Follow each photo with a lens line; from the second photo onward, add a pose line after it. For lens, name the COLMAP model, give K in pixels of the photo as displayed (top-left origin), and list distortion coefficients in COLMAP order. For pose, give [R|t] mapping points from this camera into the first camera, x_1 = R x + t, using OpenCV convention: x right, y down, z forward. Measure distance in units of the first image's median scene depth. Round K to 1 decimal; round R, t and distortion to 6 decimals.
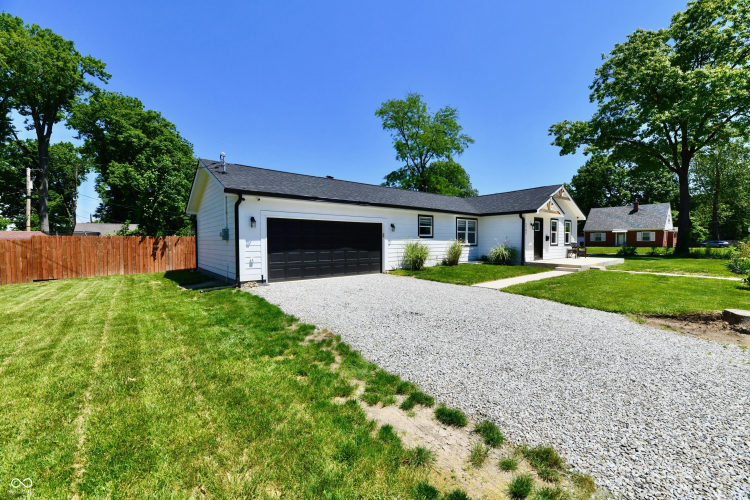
lens RADIAL K [[305.5, 0, 375.5], [0, 305.5, 248.5], [0, 0, 1]] dist [-0.003859, -0.000325]
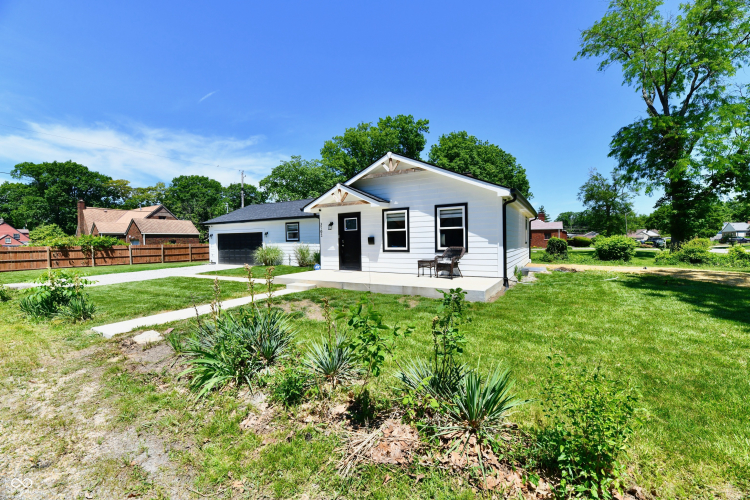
lens RADIAL K [[305.5, 0, 375.8], [0, 305.5, 247.3], [0, 0, 1]] dist [-0.003859, -0.000325]
pose [[0.321650, 0.013943, -0.946756, 1.421427], [-0.017971, 0.999801, 0.008619, -0.029713], [0.946688, 0.014242, 0.321837, 0.951828]]
